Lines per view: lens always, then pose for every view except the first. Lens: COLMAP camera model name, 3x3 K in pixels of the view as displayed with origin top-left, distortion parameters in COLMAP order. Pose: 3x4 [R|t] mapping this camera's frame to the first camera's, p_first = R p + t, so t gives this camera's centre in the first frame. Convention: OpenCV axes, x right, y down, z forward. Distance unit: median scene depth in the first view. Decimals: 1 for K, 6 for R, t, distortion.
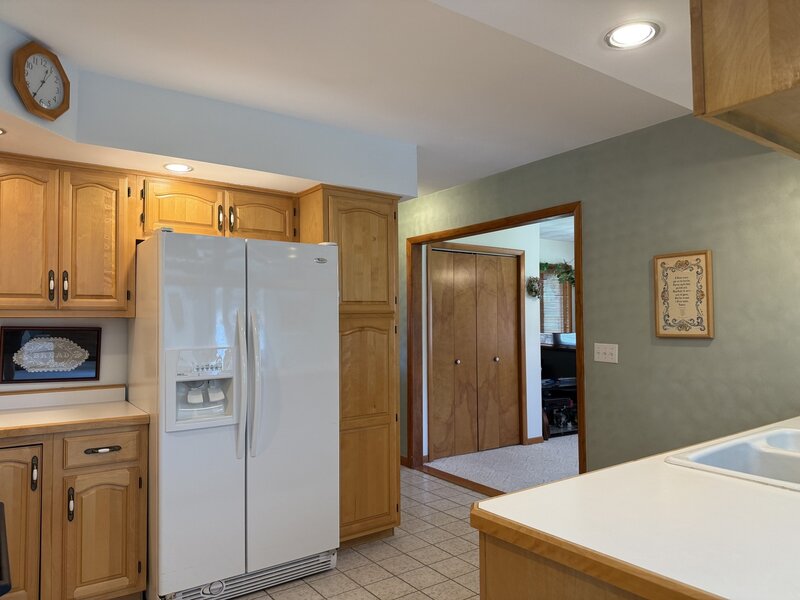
lens RADIAL K [[565.5, 0, 403.5], [0, 565.5, 301.3], [0, 0, 1]] dist [0.079023, -0.105414]
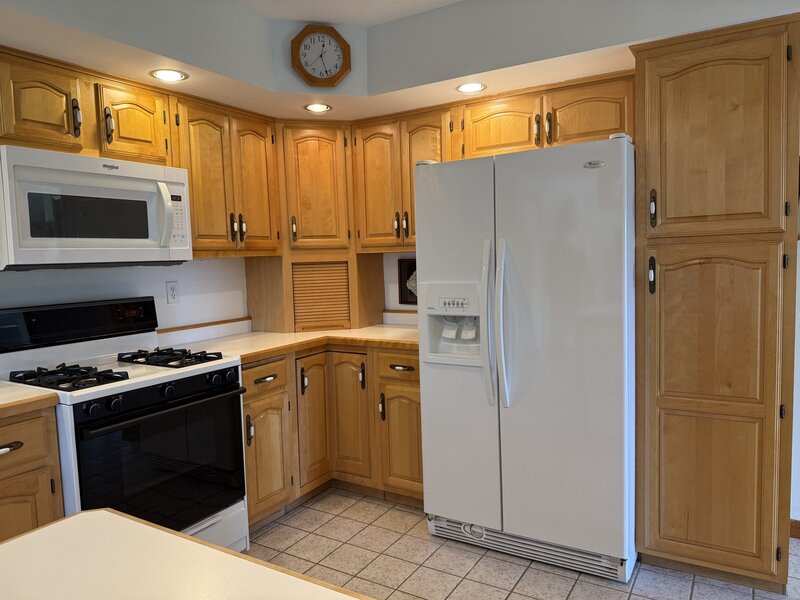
lens RADIAL K [[565.5, 0, 403.5], [0, 565.5, 301.3], [0, 0, 1]] dist [0.079023, -0.105414]
pose [[0.386503, 0.068857, -0.919714, 0.444273], [0.057540, 0.993466, 0.098560, 0.014044], [0.920491, -0.091014, 0.380016, 0.512309]]
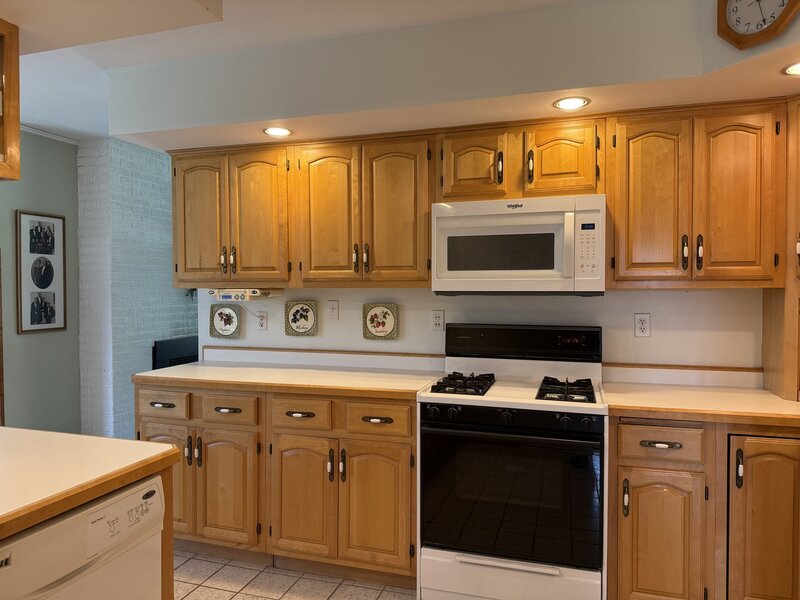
lens RADIAL K [[565.5, 0, 403.5], [0, 565.5, 301.3], [0, 0, 1]] dist [0.079023, -0.105414]
pose [[-0.804483, 0.021372, -0.593591, 0.204344], [0.024720, 0.999691, 0.002492, 0.024434], [0.593461, -0.012669, -0.804763, 1.062349]]
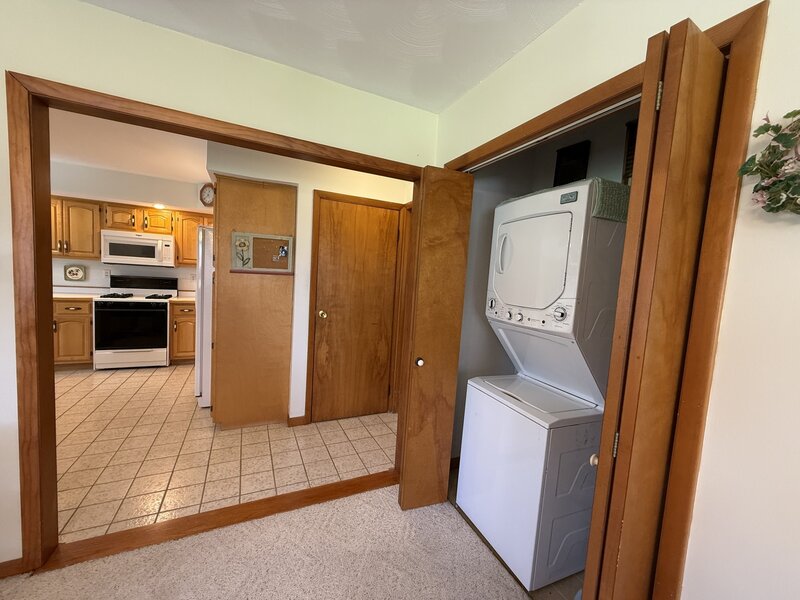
lens RADIAL K [[317.3, 0, 400.0], [0, 317.3, 300.0], [0, 0, 1]] dist [-0.001648, -0.000507]
pose [[-0.185250, 0.072935, -0.979981, 0.759763], [-0.032474, 0.996243, 0.080284, 0.021990], [0.982155, 0.046697, -0.182185, 1.908840]]
